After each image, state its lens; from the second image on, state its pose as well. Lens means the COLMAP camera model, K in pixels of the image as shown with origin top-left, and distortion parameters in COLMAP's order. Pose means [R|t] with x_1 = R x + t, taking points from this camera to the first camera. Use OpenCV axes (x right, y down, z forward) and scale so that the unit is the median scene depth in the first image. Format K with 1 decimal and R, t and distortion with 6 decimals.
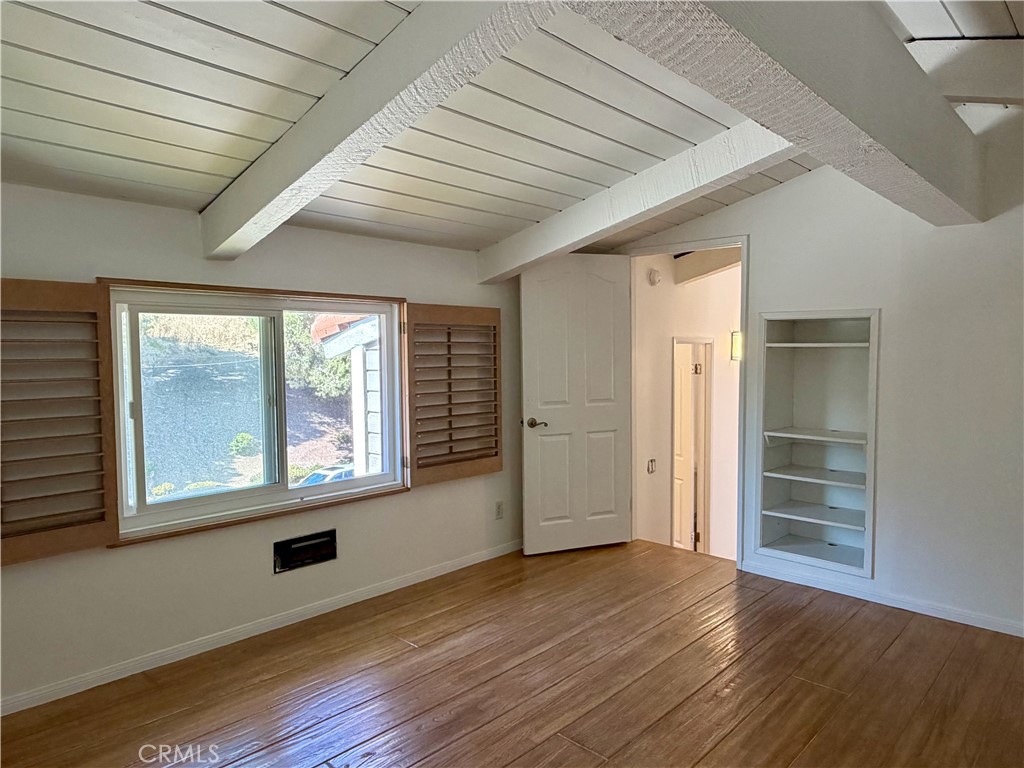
lens RADIAL K [[665.5, 0, 508.8], [0, 665.5, 386.5], [0, 0, 1]] dist [0.001775, -0.000018]
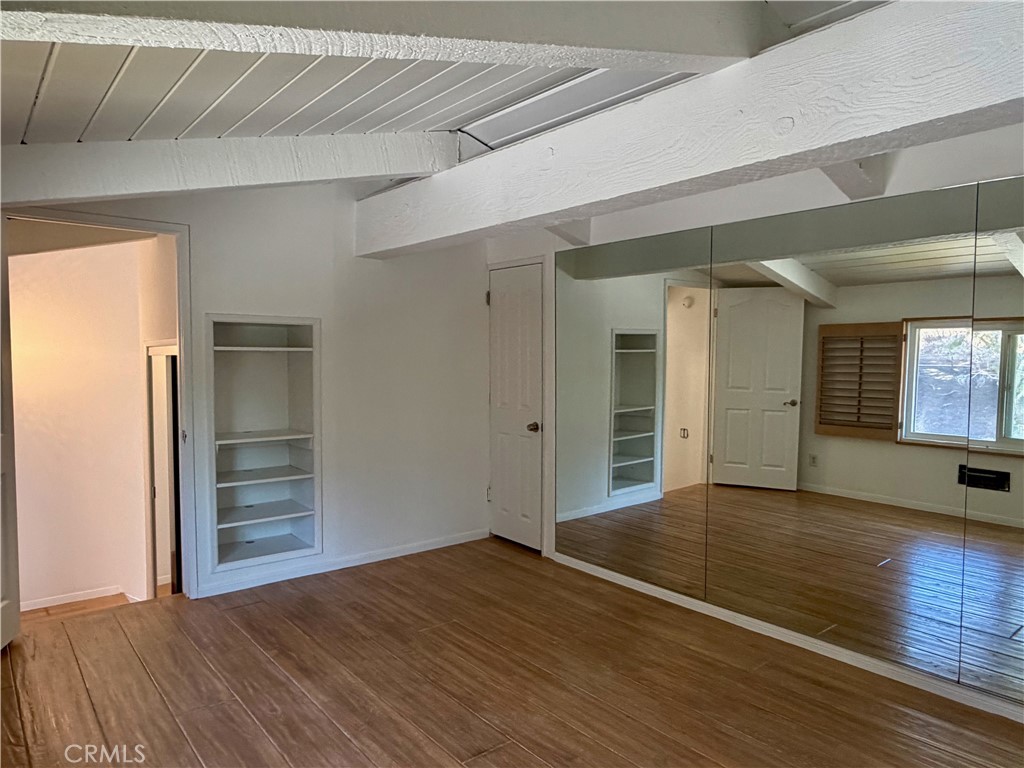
lens RADIAL K [[665.5, 0, 508.3], [0, 665.5, 385.5], [0, 0, 1]] dist [0.001775, -0.000018]
pose [[0.122633, -0.042779, 0.991530, -0.572037], [0.051795, 0.997985, 0.036652, -0.026869], [-0.991100, 0.046861, 0.124601, 0.554127]]
